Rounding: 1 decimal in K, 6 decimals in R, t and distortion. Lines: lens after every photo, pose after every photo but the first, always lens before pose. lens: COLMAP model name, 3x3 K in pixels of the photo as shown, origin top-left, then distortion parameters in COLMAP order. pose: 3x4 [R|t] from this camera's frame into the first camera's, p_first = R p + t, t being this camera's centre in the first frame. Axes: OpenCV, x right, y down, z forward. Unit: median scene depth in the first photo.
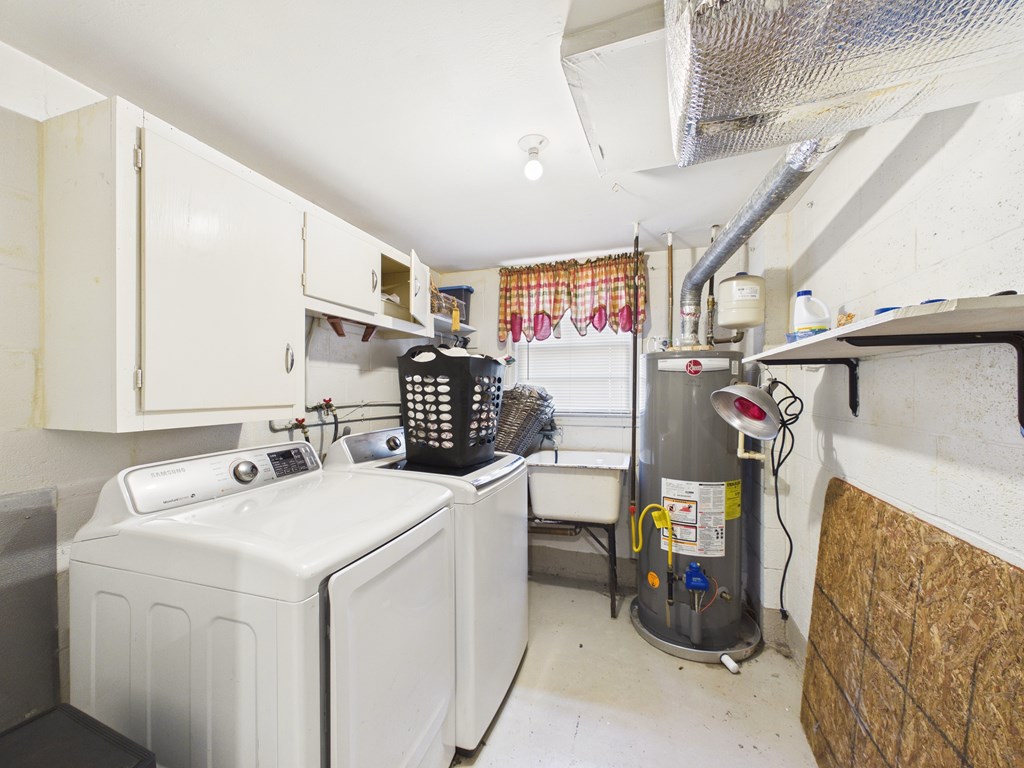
lens RADIAL K [[414.4, 0, 514.0], [0, 414.4, 386.6], [0, 0, 1]] dist [0.003748, -0.000198]
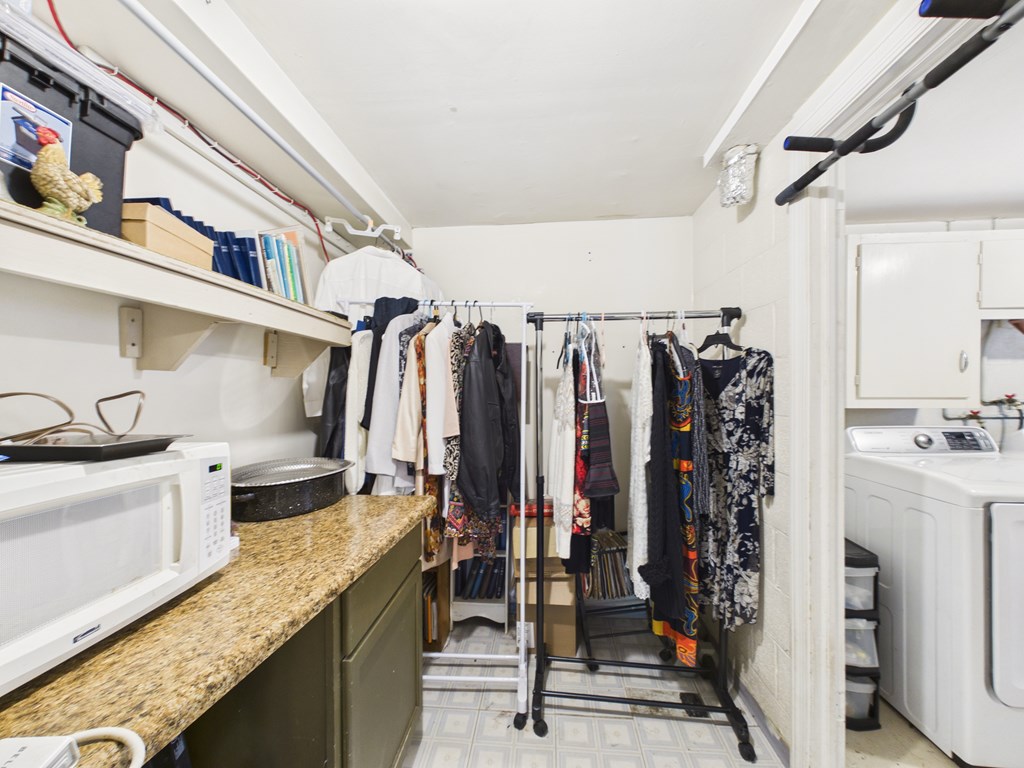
lens RADIAL K [[414.4, 0, 511.1], [0, 414.4, 384.6], [0, 0, 1]] dist [0.003748, -0.000198]
pose [[0.240442, 0.011183, -0.970599, 0.367985], [0.004901, 0.999907, 0.012735, -0.020178], [0.970651, -0.007818, 0.240365, -0.658332]]
